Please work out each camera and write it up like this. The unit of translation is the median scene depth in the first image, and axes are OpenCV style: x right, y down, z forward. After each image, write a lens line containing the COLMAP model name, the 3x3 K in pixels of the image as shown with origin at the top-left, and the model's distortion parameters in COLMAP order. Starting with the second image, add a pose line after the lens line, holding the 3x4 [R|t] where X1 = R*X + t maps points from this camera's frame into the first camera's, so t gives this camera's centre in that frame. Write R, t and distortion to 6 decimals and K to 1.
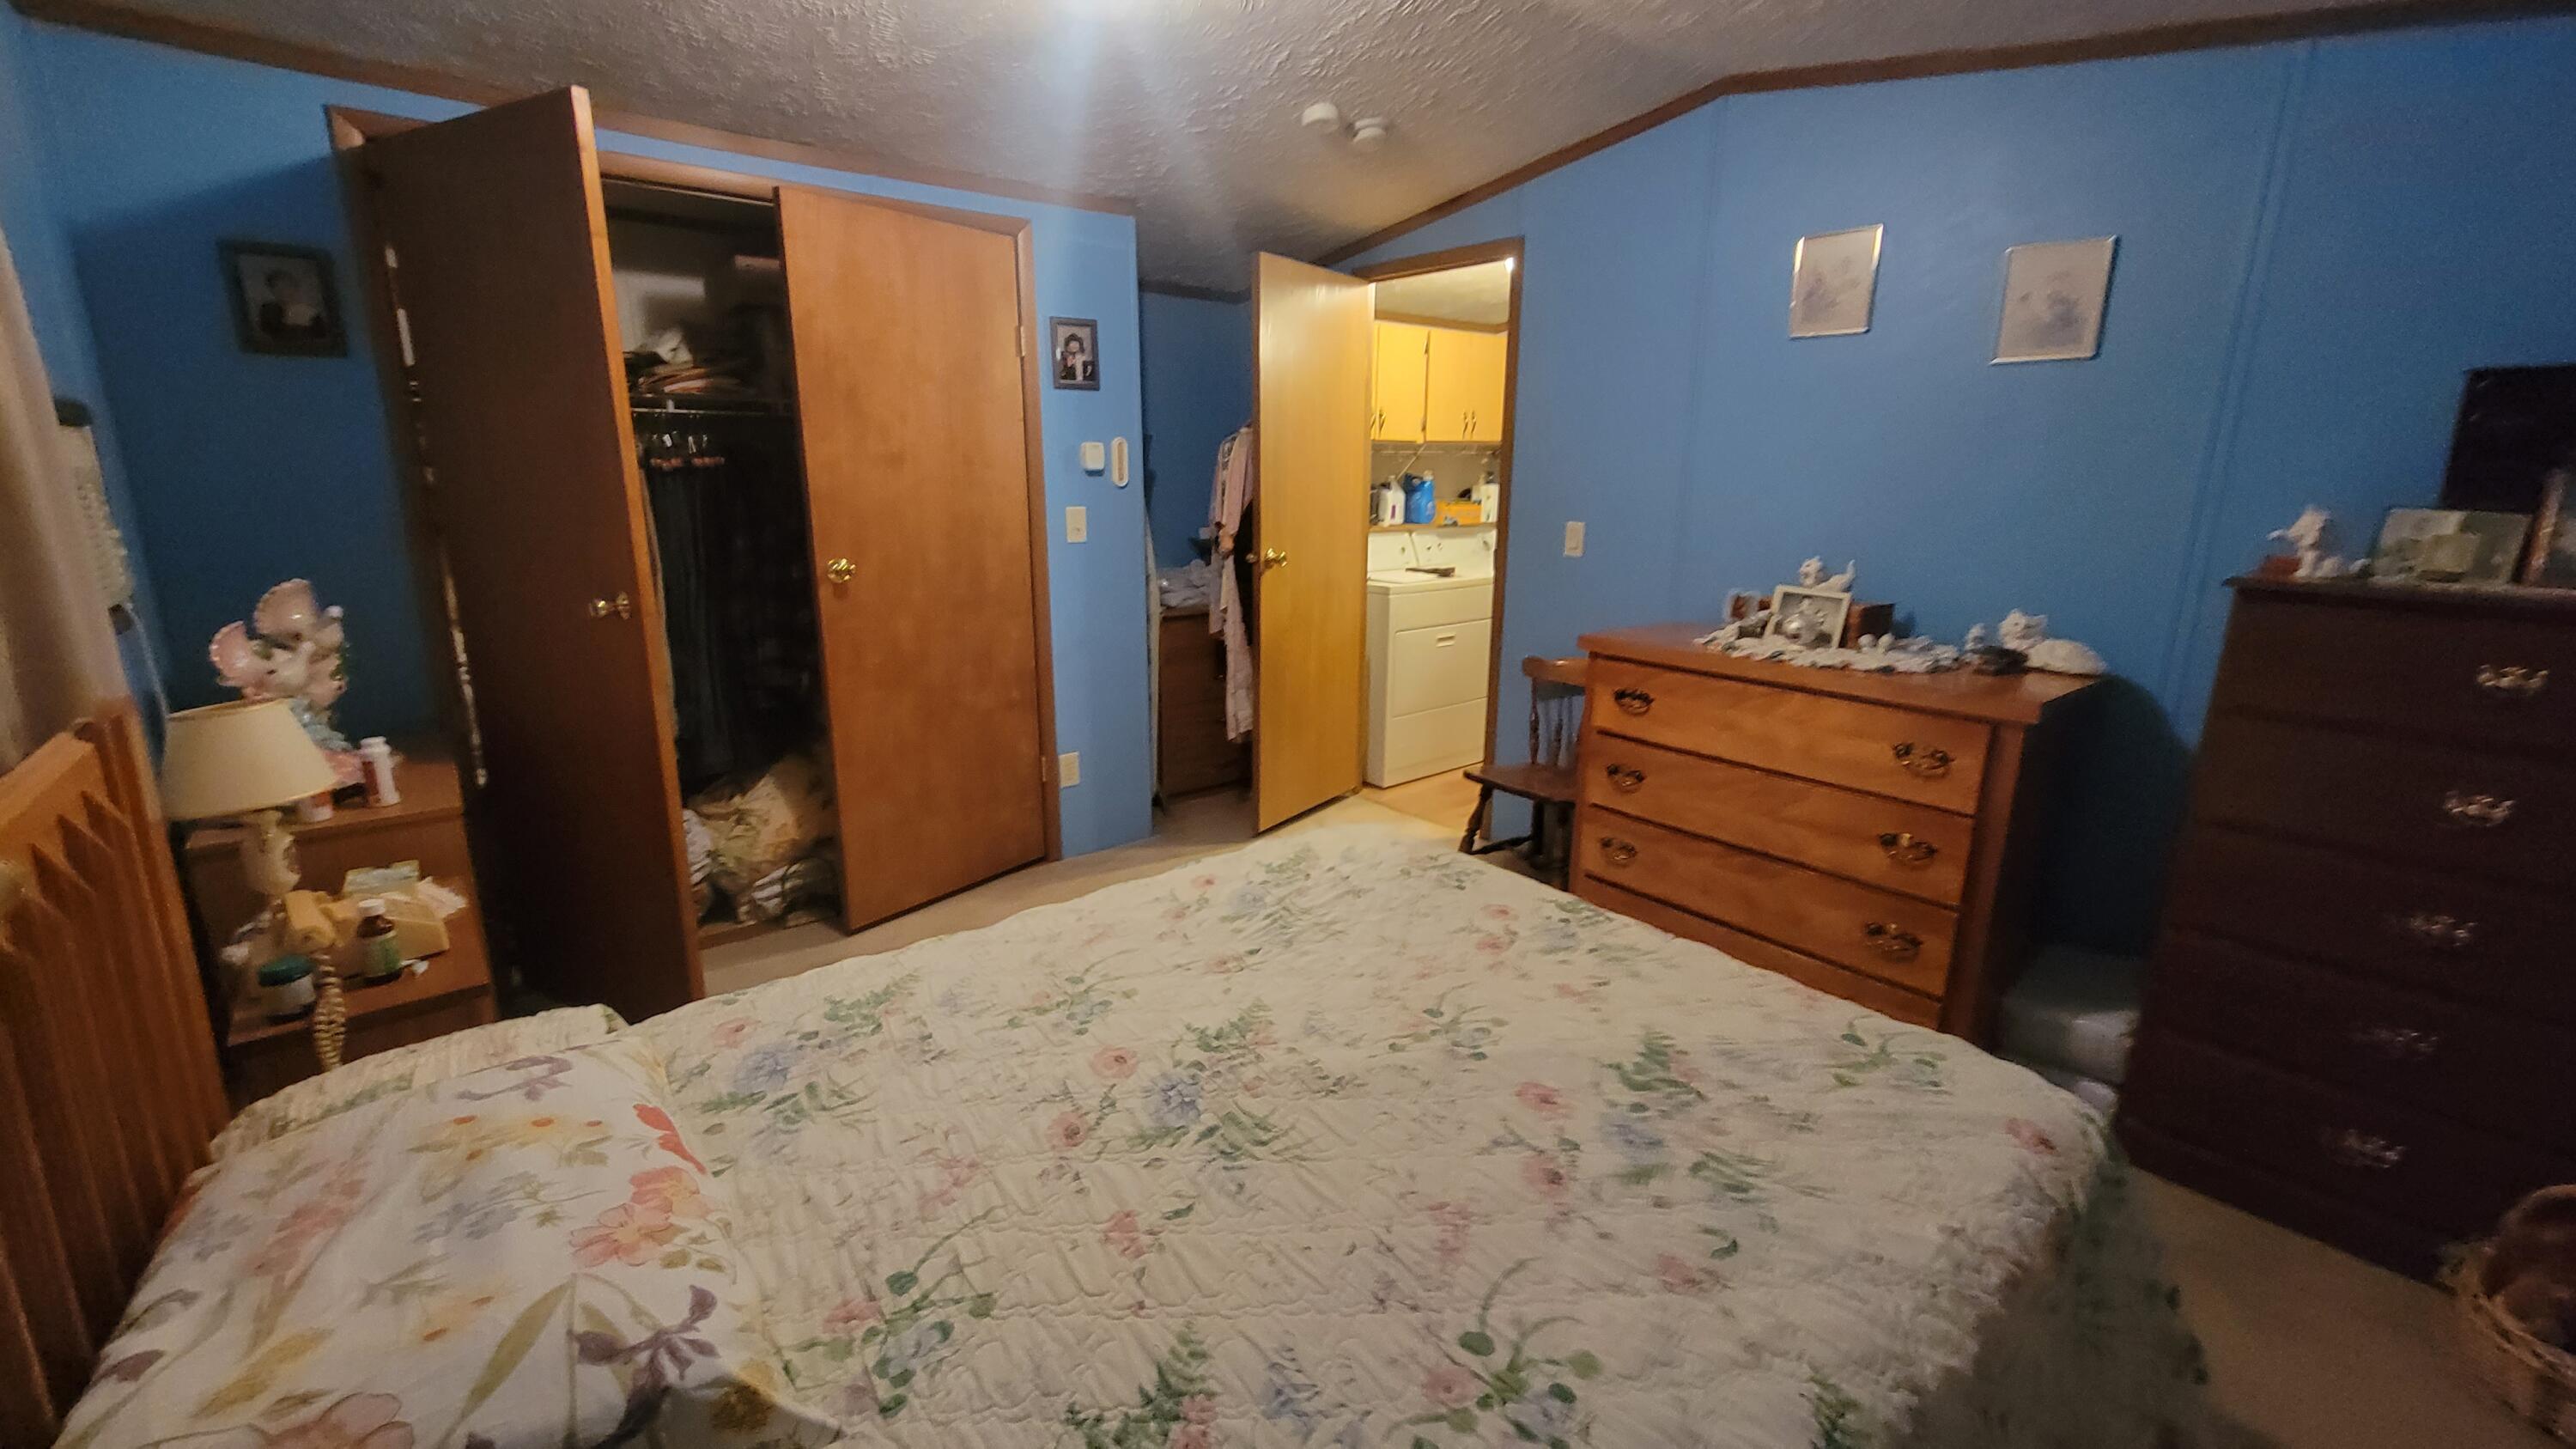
lens RADIAL K [[1054.2, 0, 1288.4], [0, 1054.2, 717.8], [0, 0, 1]] dist [-0.004474, -0.000284]
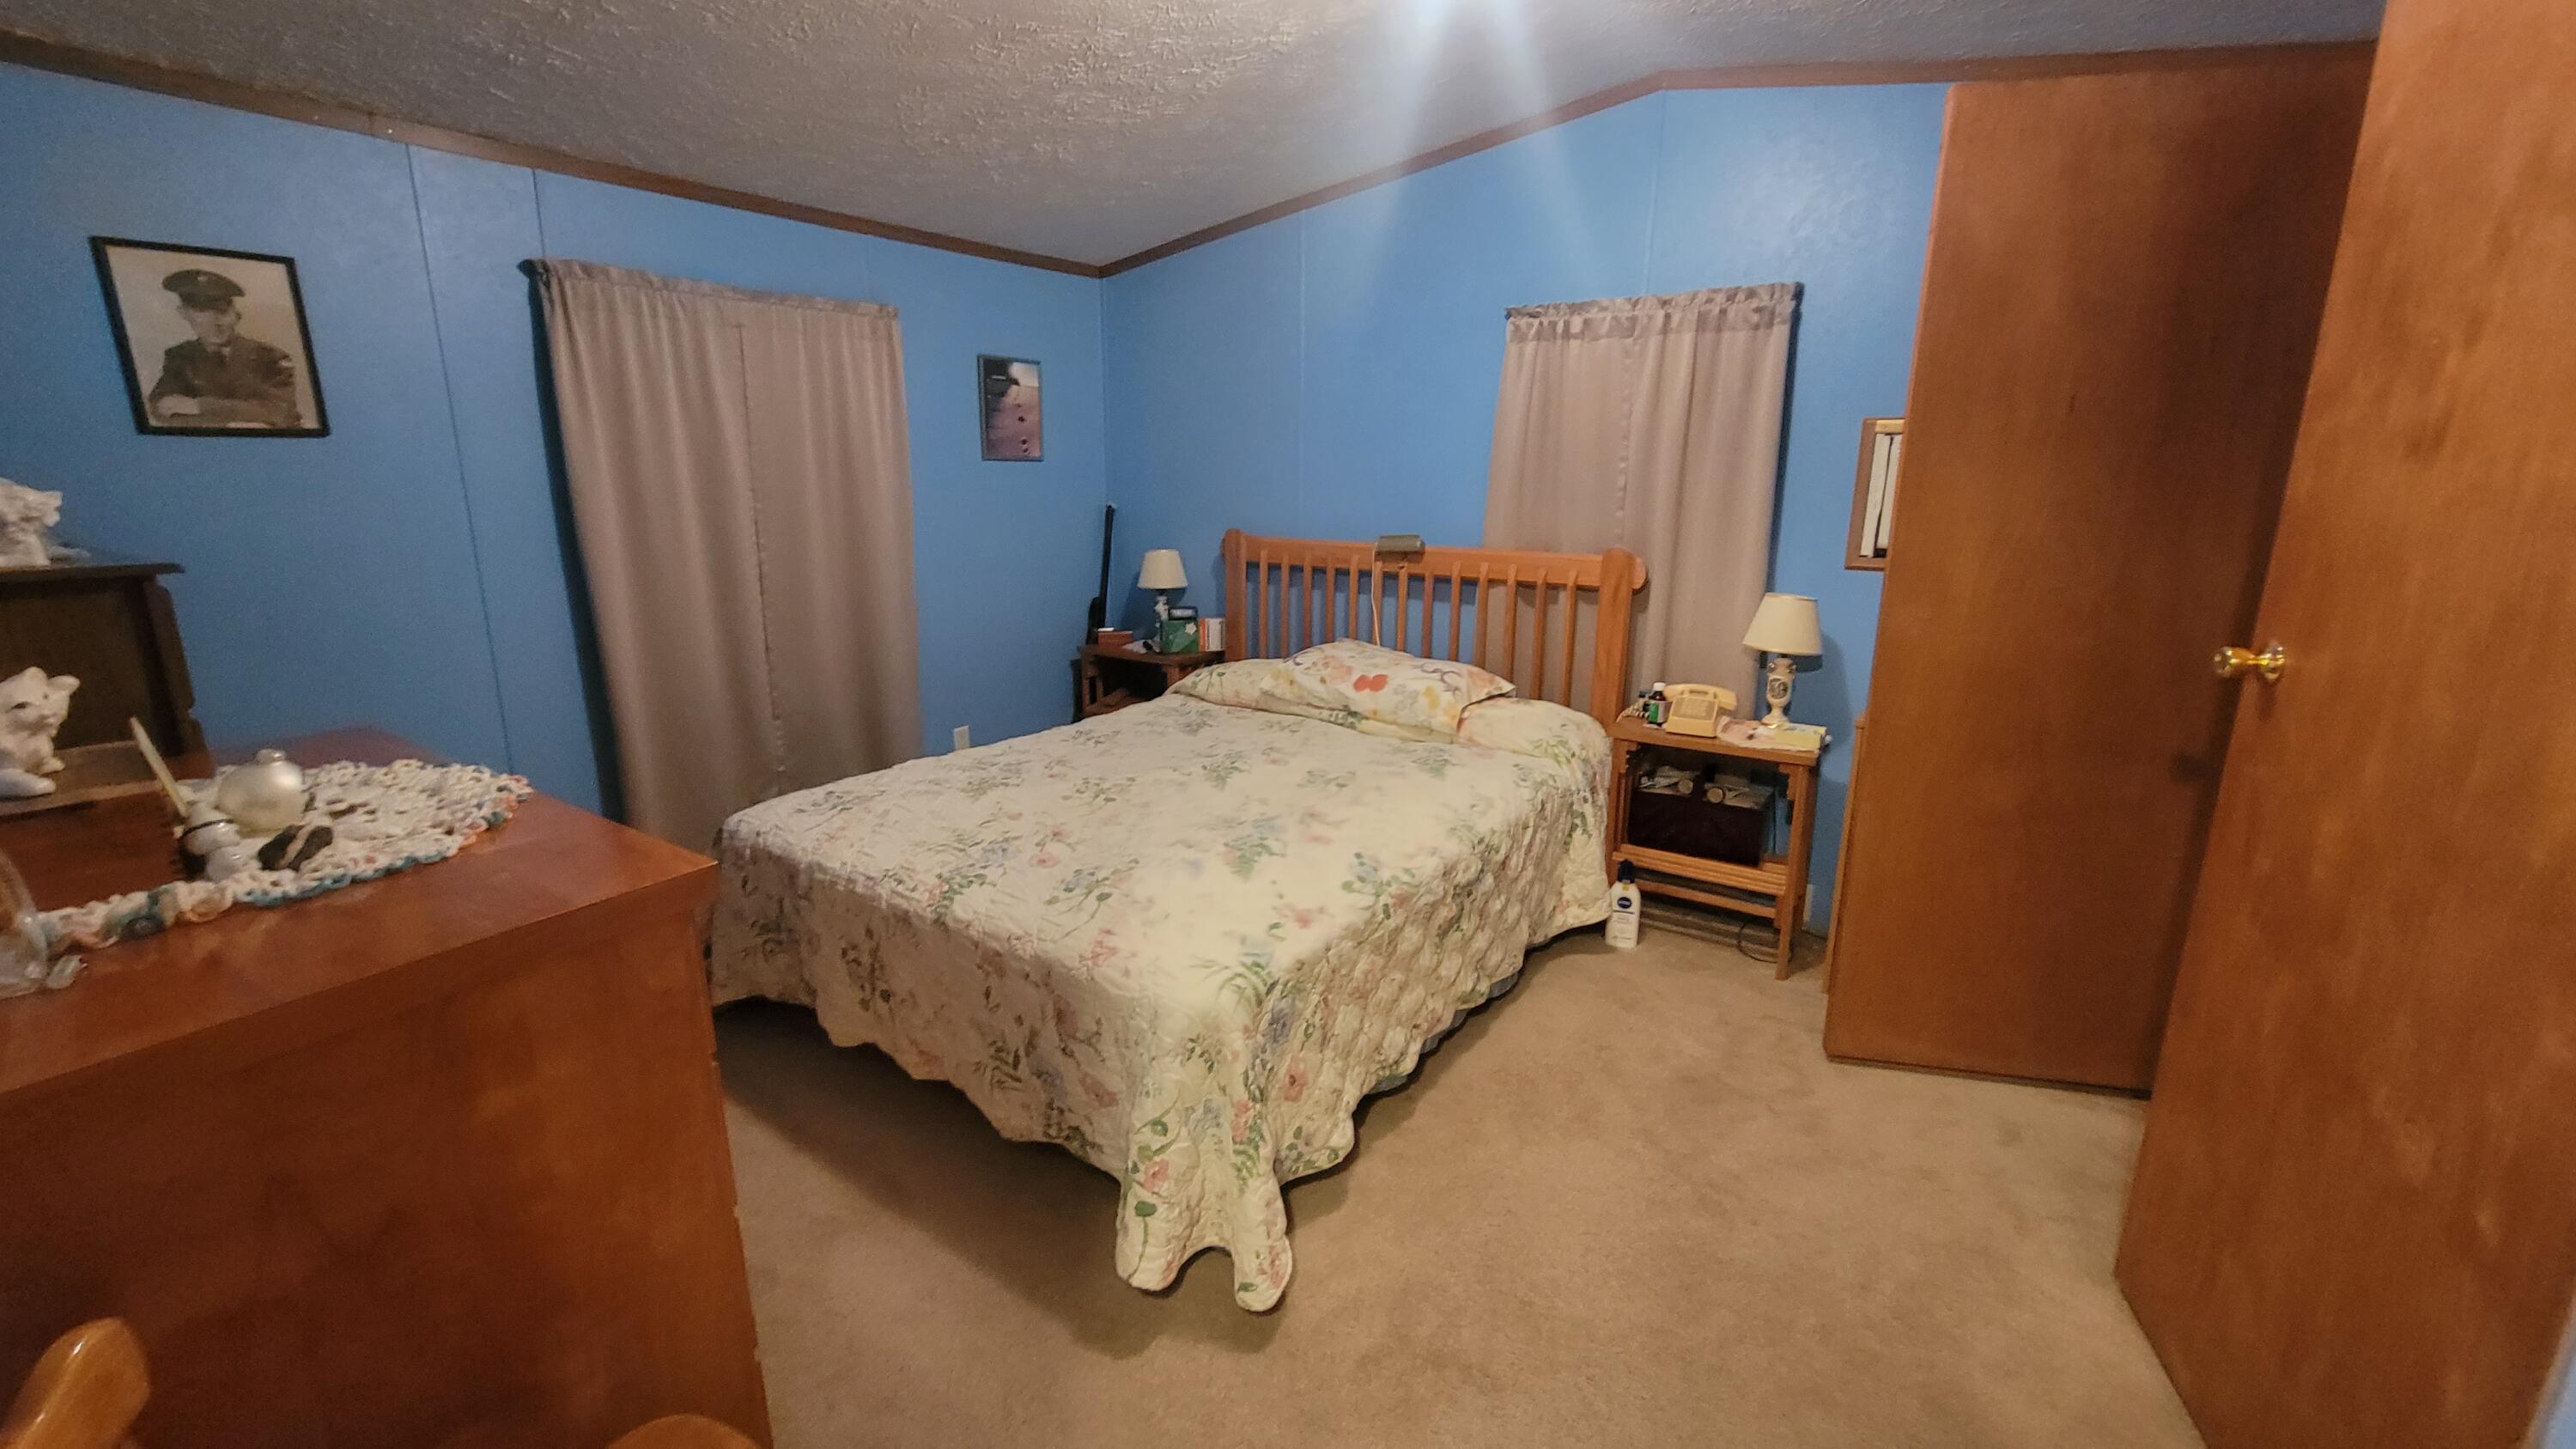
lens RADIAL K [[1054.2, 0, 1284.1], [0, 1054.2, 721.2], [0, 0, 1]] dist [-0.004474, -0.000284]
pose [[-0.961536, 0.049480, -0.270186, 0.304442], [-0.078576, 0.892986, 0.443172, -0.537312], [0.263200, 0.447356, -0.854750, 2.348705]]
